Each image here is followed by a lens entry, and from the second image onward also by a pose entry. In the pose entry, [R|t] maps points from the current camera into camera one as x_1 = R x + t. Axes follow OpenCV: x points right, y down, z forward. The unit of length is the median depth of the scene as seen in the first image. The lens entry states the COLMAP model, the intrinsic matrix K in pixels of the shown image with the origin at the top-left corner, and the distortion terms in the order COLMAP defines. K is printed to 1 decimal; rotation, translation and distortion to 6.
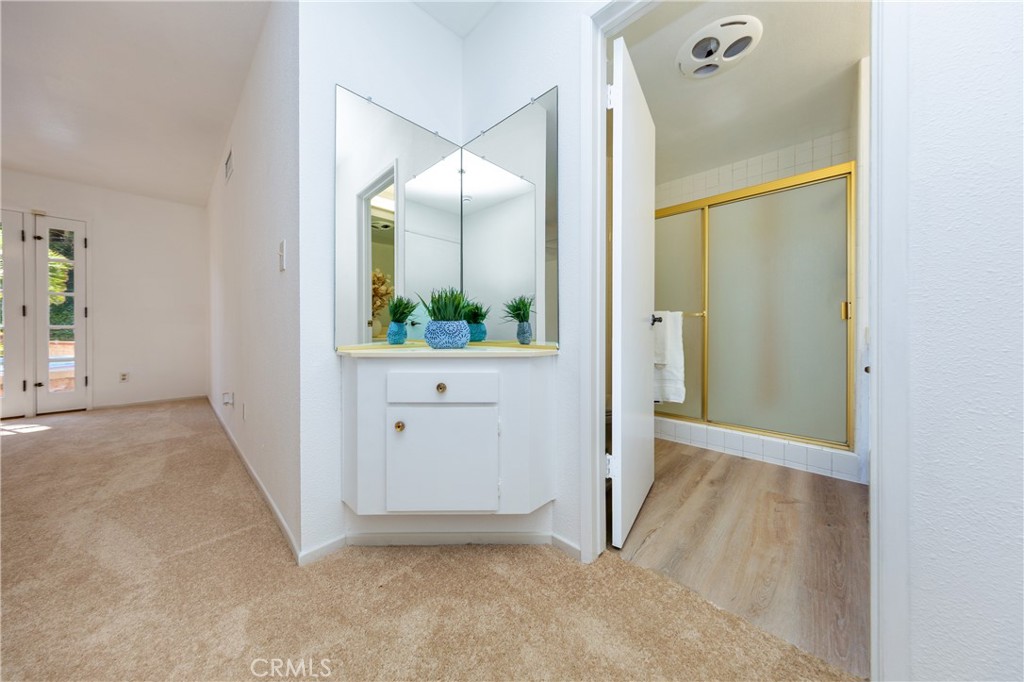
lens RADIAL K [[328.1, 0, 513.3], [0, 328.1, 333.1], [0, 0, 1]] dist [0.000842, 0.000128]
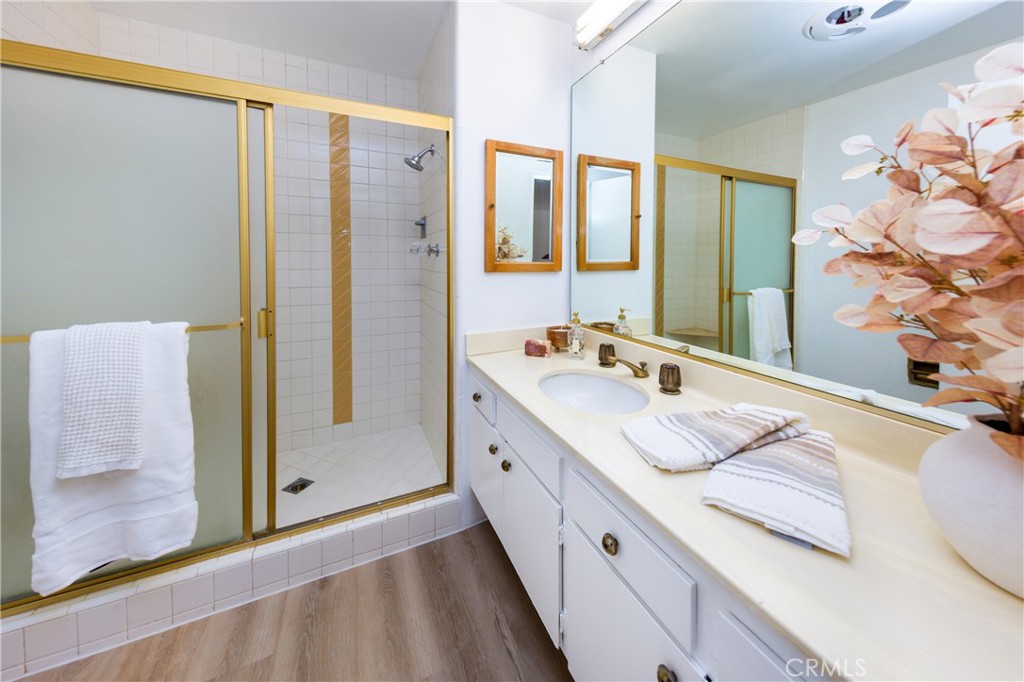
lens RADIAL K [[328.1, 0, 495.8], [0, 328.1, 267.7], [0, 0, 1]] dist [0.000842, 0.000128]
pose [[0.386432, -0.021130, 0.922076, 0.279909], [0.011249, 0.999771, 0.018197, -0.144510], [-0.922249, 0.003341, 0.386581, 0.464504]]
